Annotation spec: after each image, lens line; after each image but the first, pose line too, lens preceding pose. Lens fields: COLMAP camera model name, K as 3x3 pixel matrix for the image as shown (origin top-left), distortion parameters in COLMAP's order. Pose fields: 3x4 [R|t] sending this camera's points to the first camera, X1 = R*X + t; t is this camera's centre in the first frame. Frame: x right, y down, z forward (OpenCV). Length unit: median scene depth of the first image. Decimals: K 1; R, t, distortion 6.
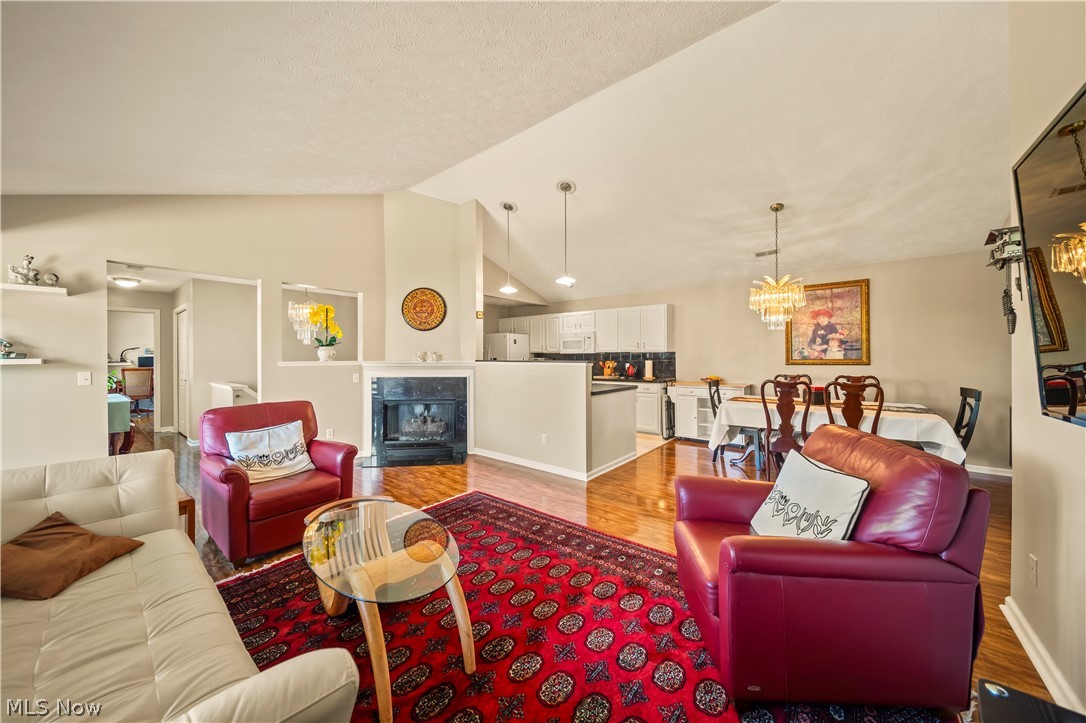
lens RADIAL K [[379.3, 0, 543.0], [0, 379.3, 357.3], [0, 0, 1]] dist [0.000010, -0.000486]
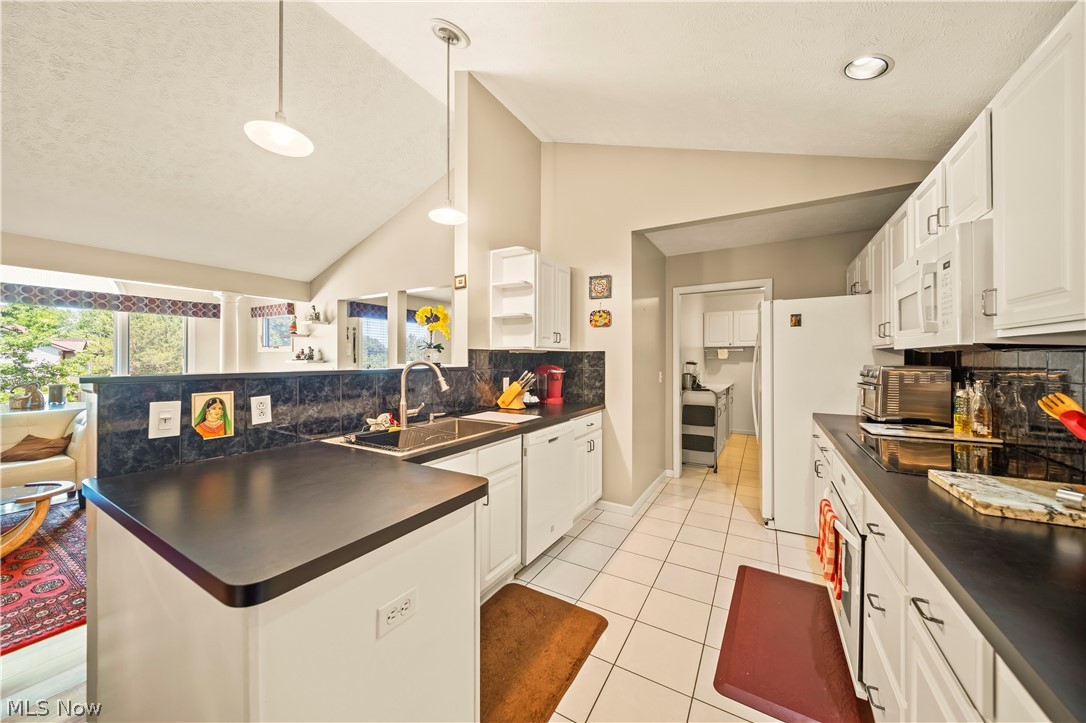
lens RADIAL K [[379.3, 0, 543.0], [0, 379.3, 357.3], [0, 0, 1]] dist [0.000010, -0.000486]
pose [[0.147932, -0.002242, -0.988995, 0.383144], [-0.004760, 0.999984, -0.002979, -0.004339], [0.988986, 0.005149, 0.147919, 1.044654]]
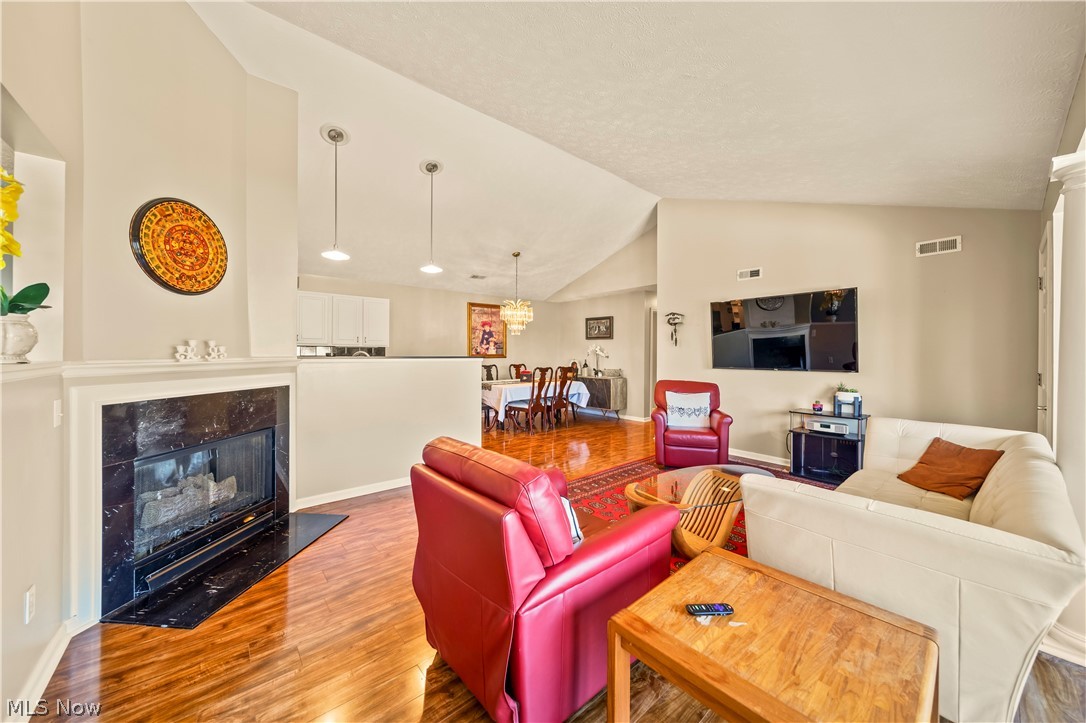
lens RADIAL K [[385.7, 0, 544.4], [0, 385.7, 353.8], [0, 0, 1]] dist [0.000166, -0.000009]
pose [[0.183755, 0.000351, 0.982972, -0.714869], [-0.002500, 0.999997, 0.000110, 0.002140], [-0.982969, -0.002477, 0.183755, 0.492071]]
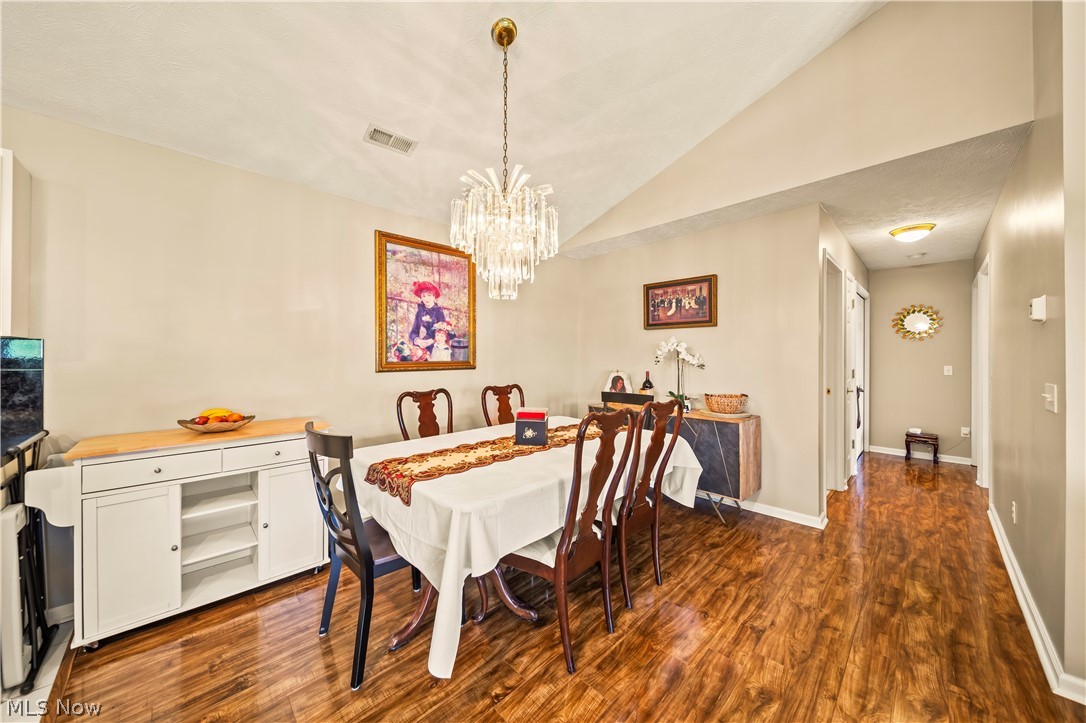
lens RADIAL K [[390.5, 0, 550.5], [0, 390.5, 358.6], [0, 0, 1]] dist [0.011920, -0.000025]
pose [[0.100599, -0.000180, 0.994927, 0.111634], [0.000184, 1.000000, 0.000162, 0.000181], [-0.994927, 0.000166, 0.100599, 0.727119]]
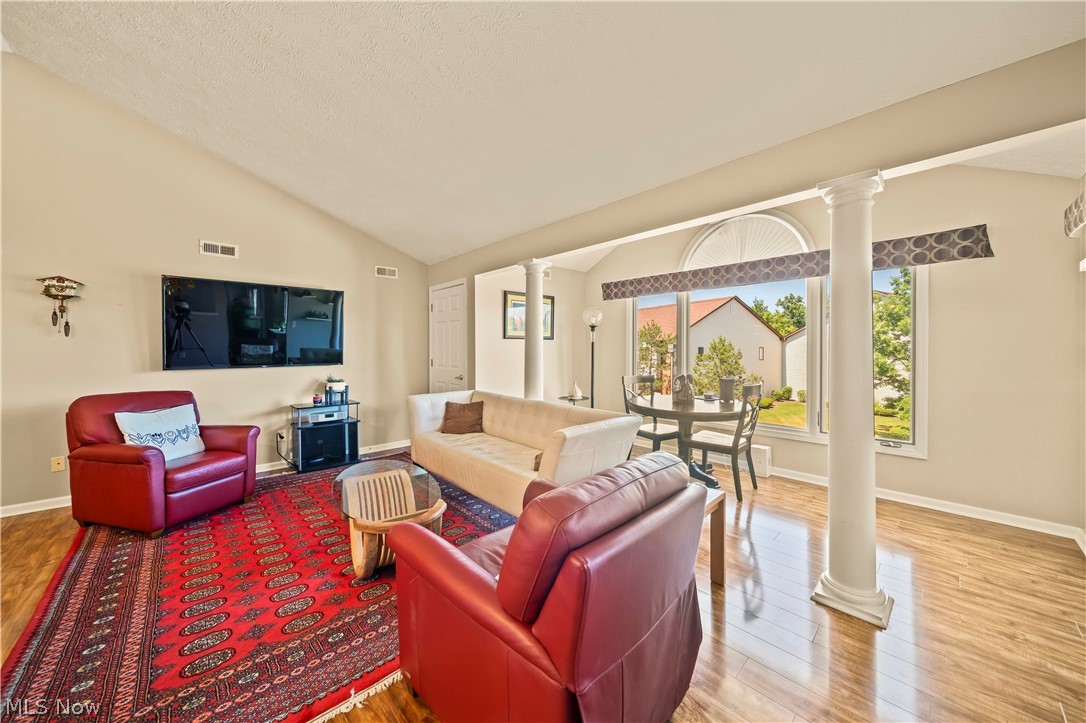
lens RADIAL K [[379.7, 0, 543.2], [0, 379.7, 350.2], [0, 0, 1]] dist [-0.001836, -0.000256]
pose [[-0.990436, 0.001923, 0.137959, -0.427545], [0.002836, 0.999975, 0.006424, 0.000376], [-0.137943, 0.006754, -0.990417, 0.822664]]
